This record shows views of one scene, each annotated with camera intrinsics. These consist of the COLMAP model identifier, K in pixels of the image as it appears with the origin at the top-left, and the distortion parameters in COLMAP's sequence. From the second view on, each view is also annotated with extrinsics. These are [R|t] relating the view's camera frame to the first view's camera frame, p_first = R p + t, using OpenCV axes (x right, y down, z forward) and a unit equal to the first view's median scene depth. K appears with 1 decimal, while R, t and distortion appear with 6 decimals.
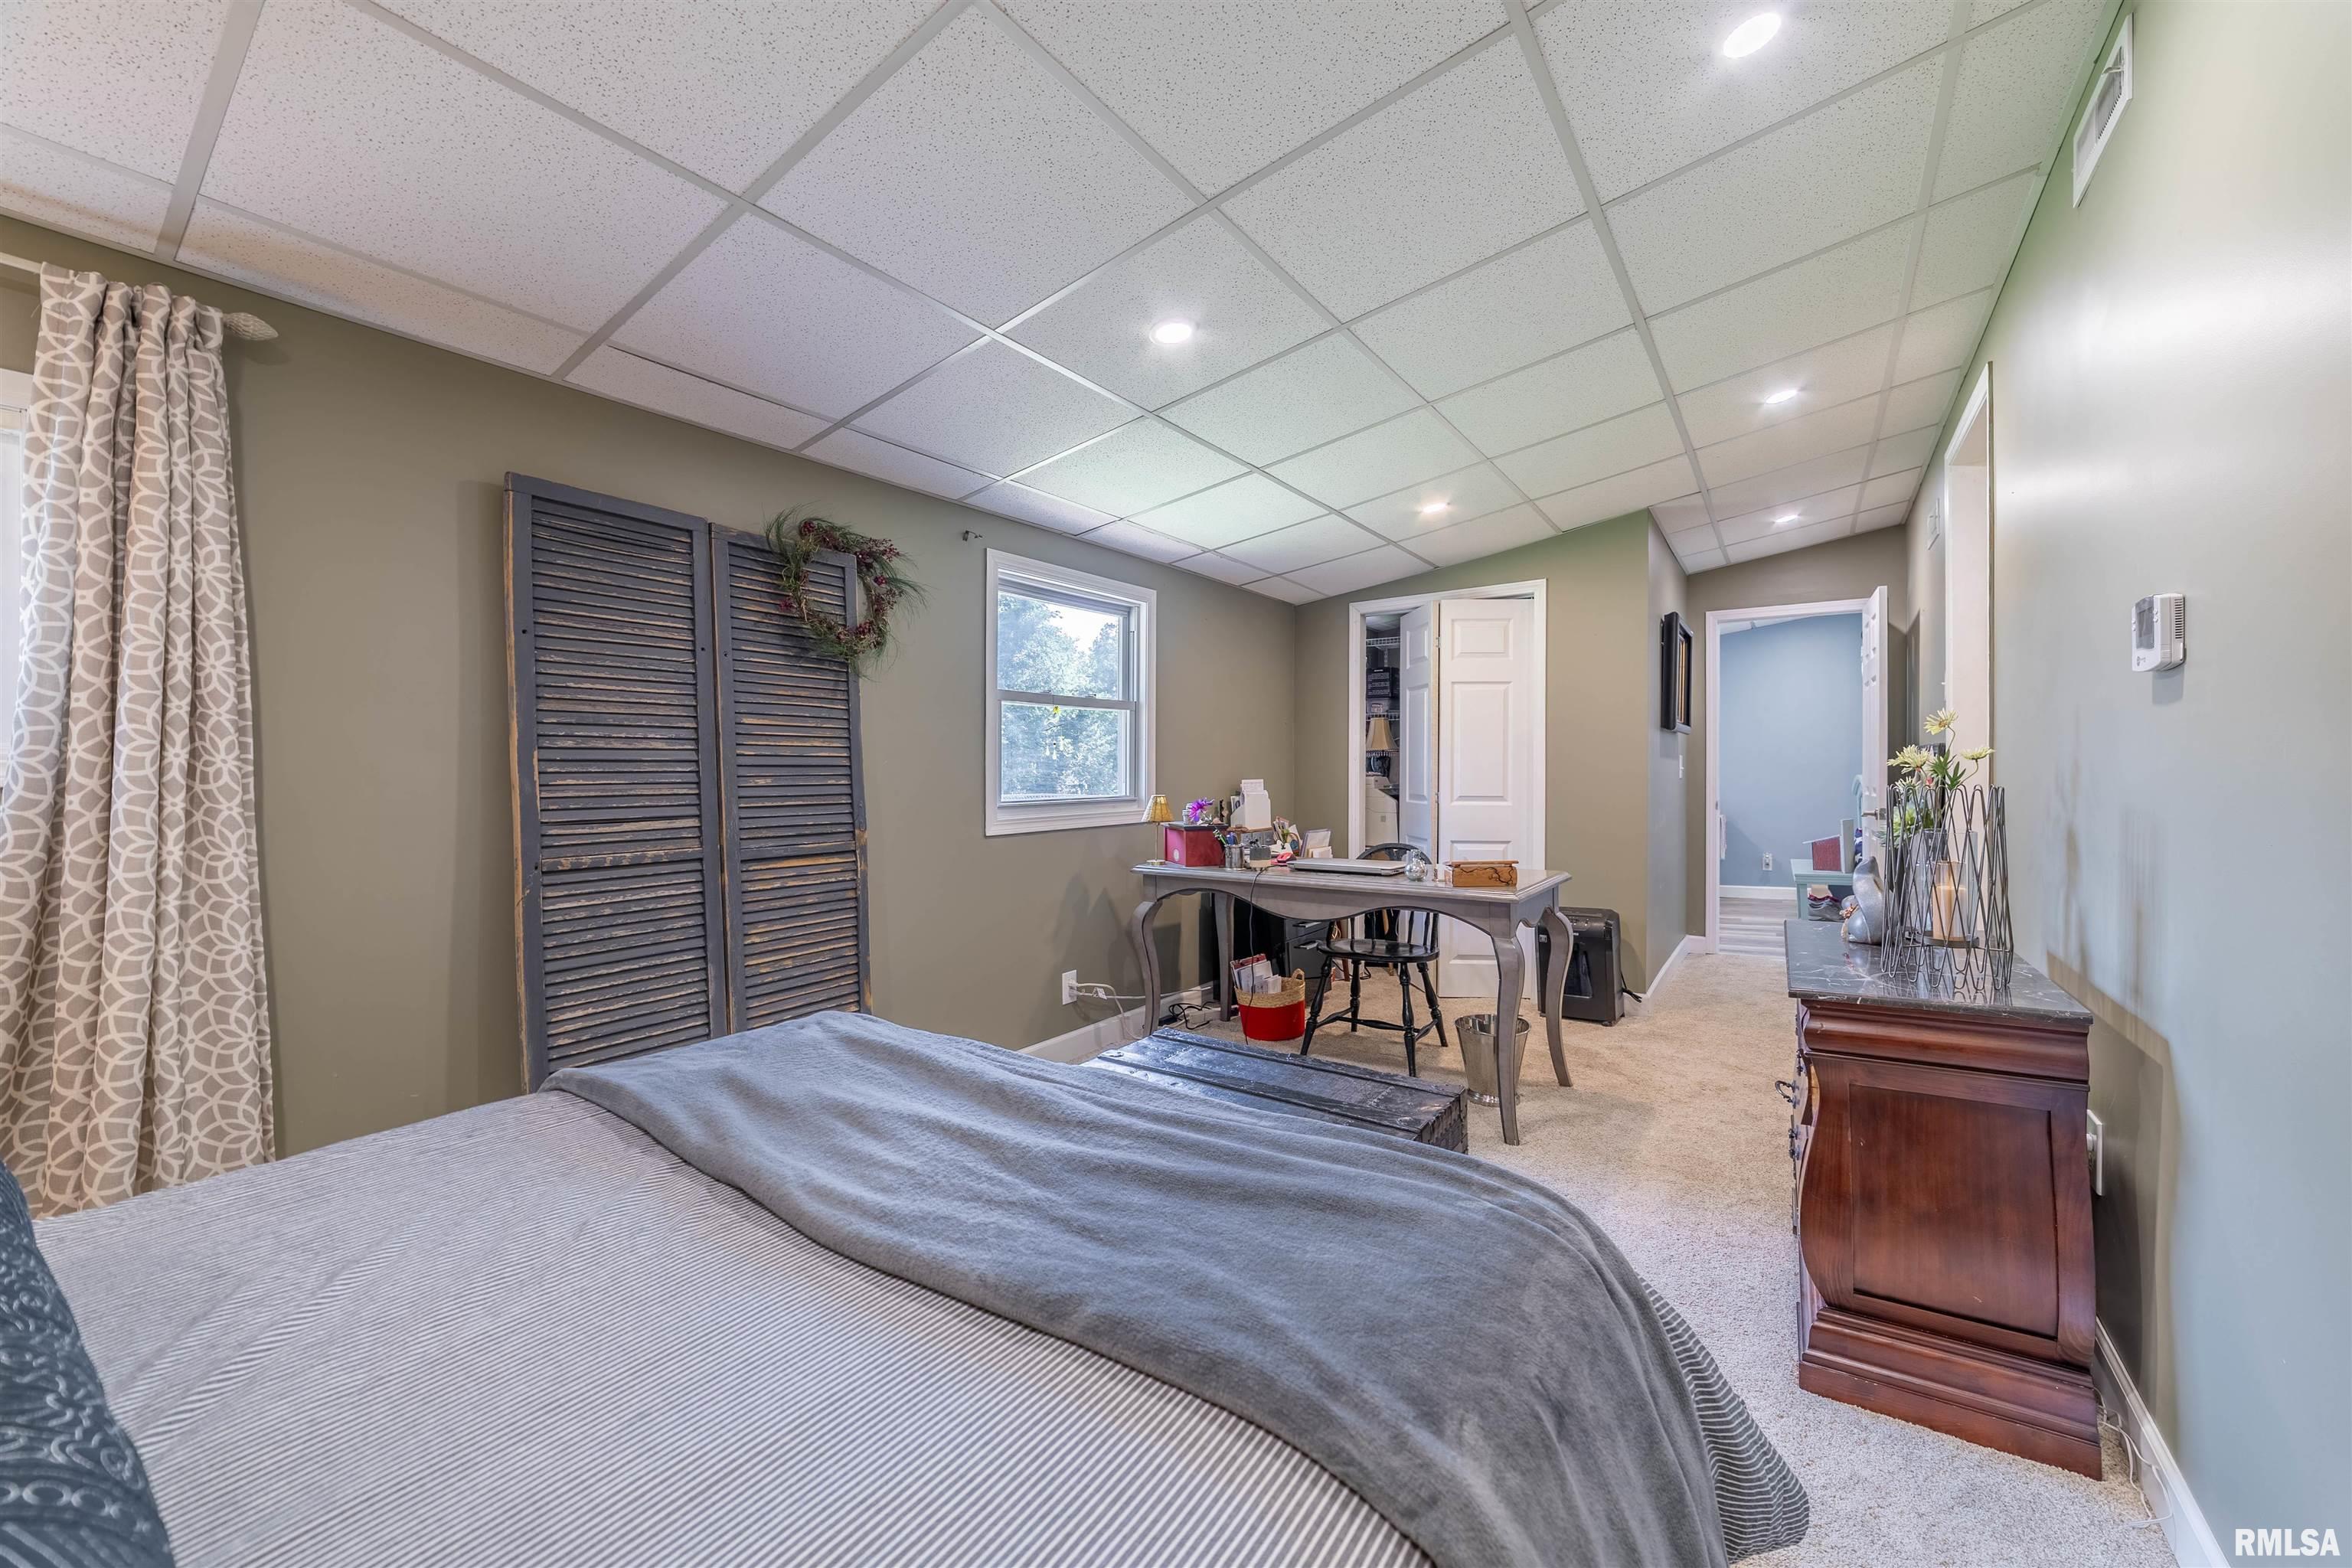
lens RADIAL K [[981.1, 0, 1190.1], [0, 981.1, 785.6], [0, 0, 1]] dist [-0.003260, -0.000086]
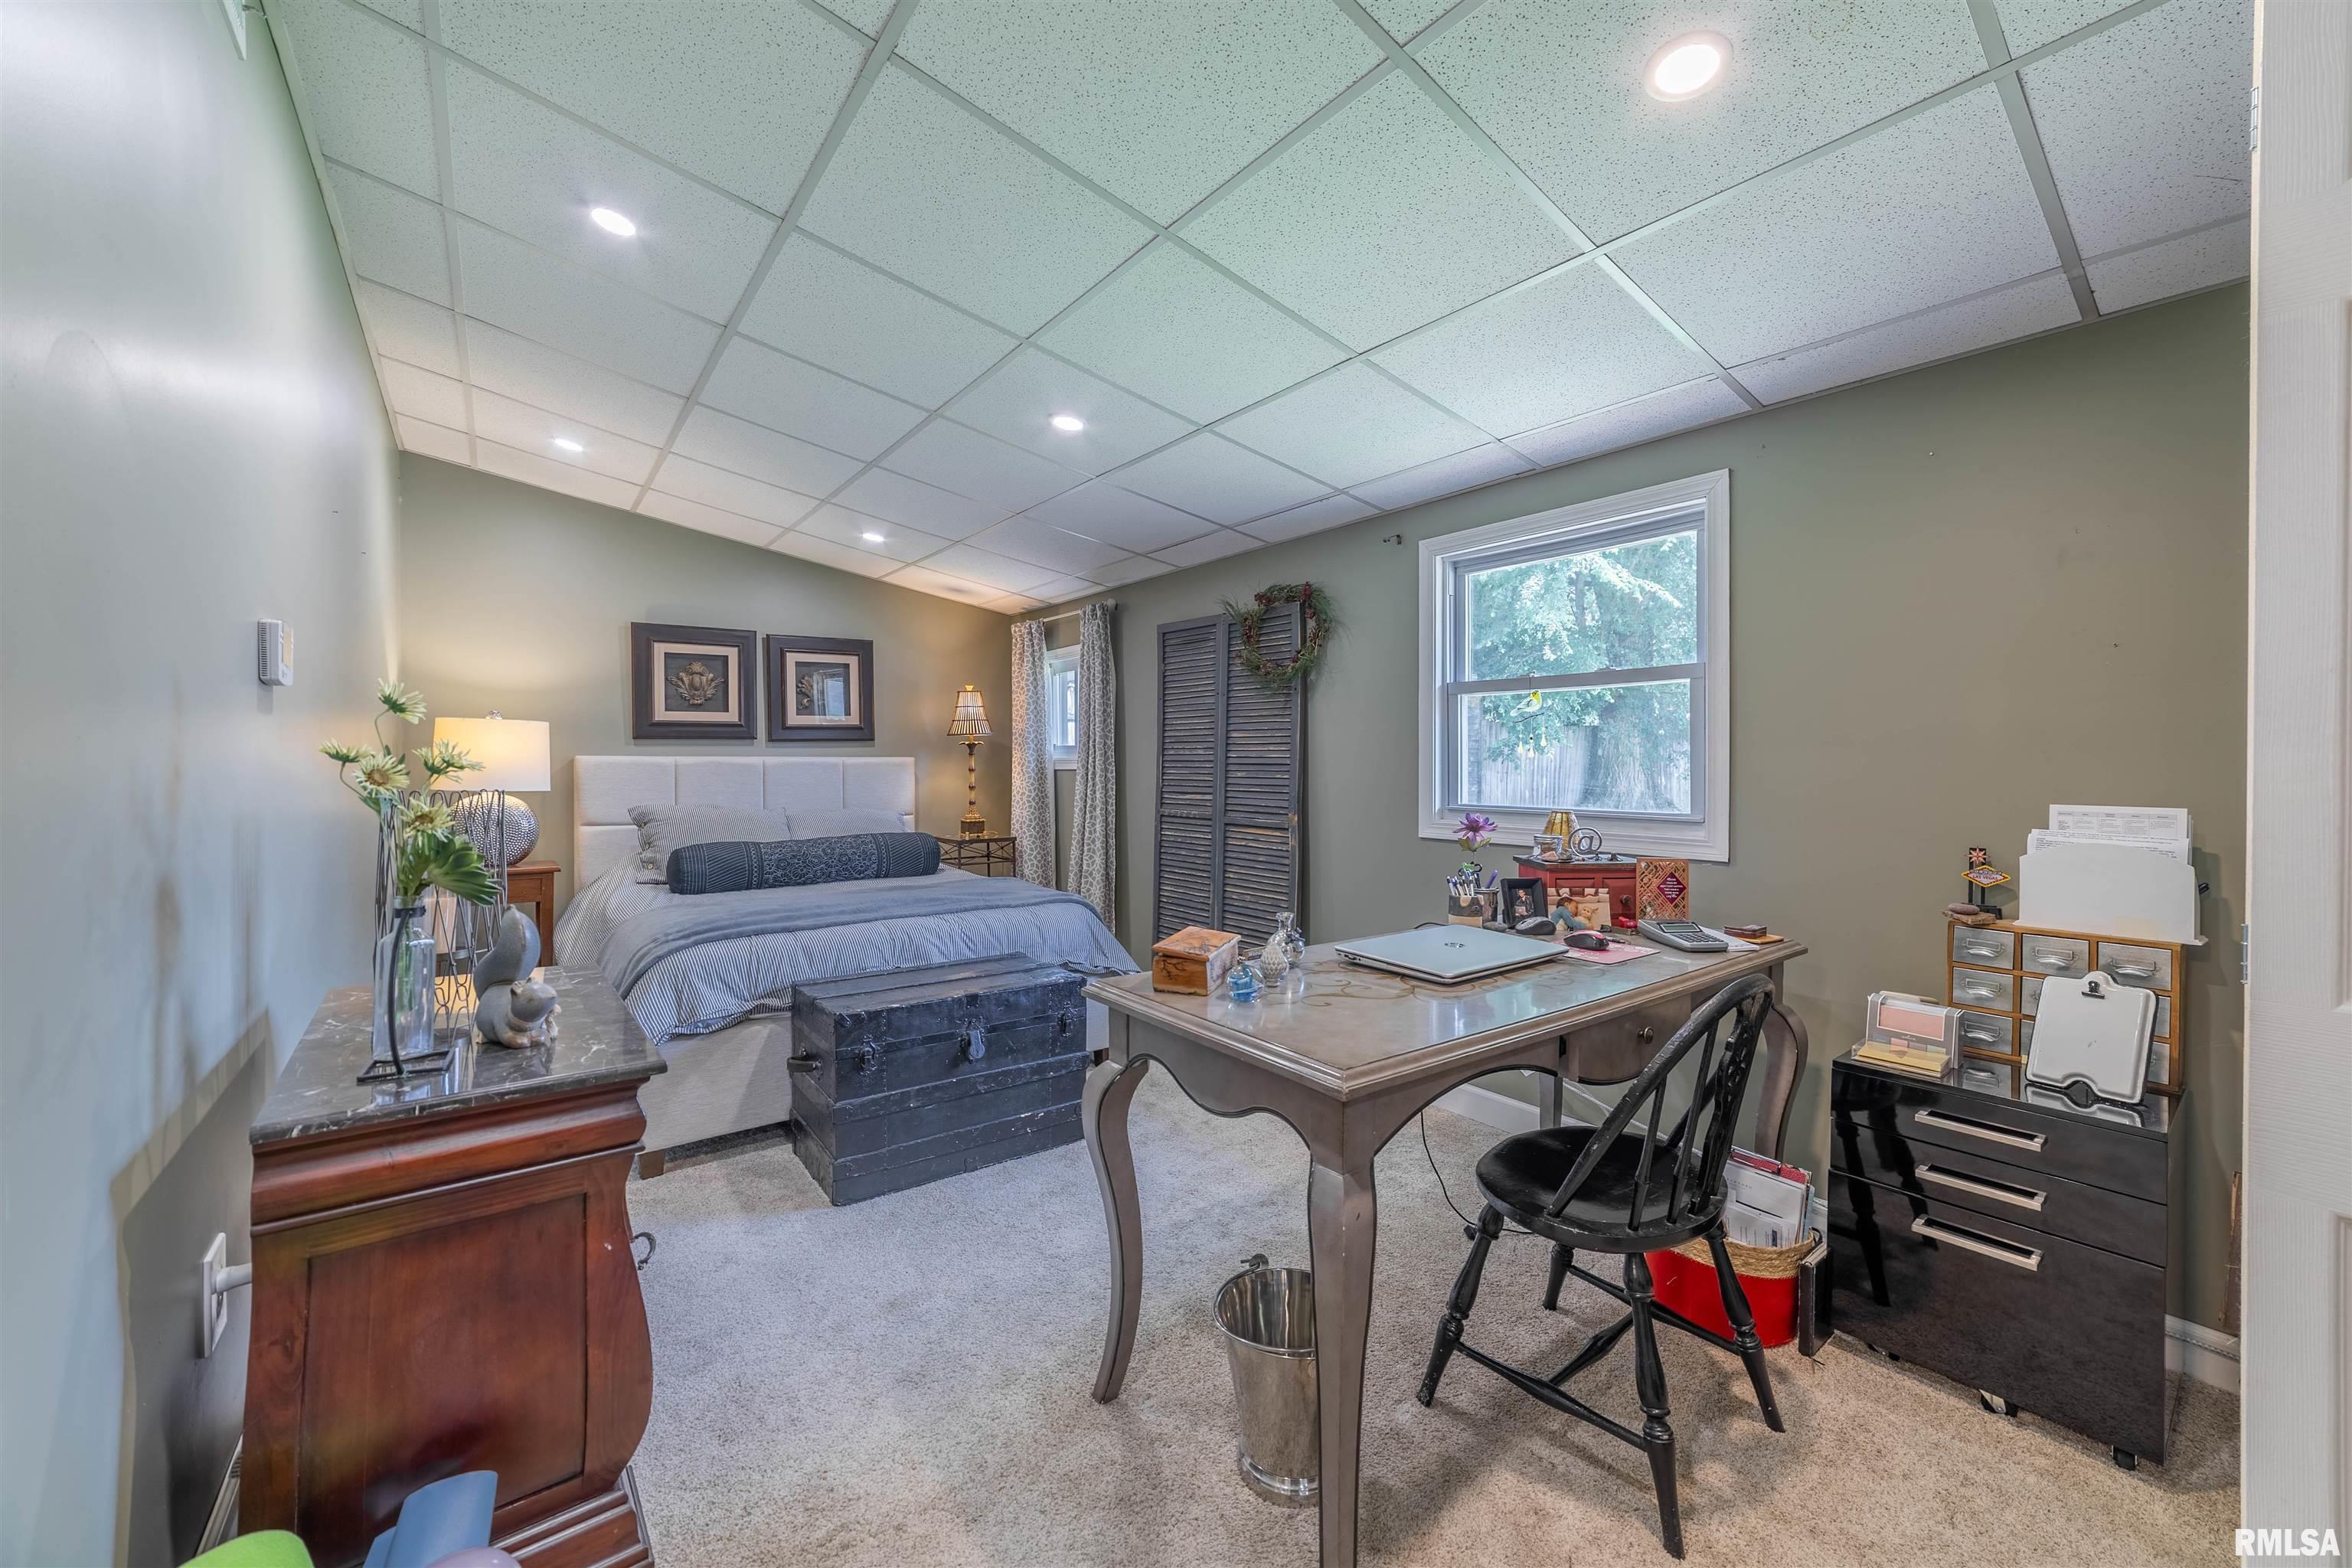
lens RADIAL K [[879.0, 0, 1170.9], [0, 879.0, 766.9], [0, 0, 1]] dist [-0.001052, 0.000327]
pose [[-0.327875, 0.016450, -0.944578, 0.818440], [-0.011698, 0.999701, 0.021471, -0.040202], [0.944649, 0.018089, -0.327585, 1.232699]]
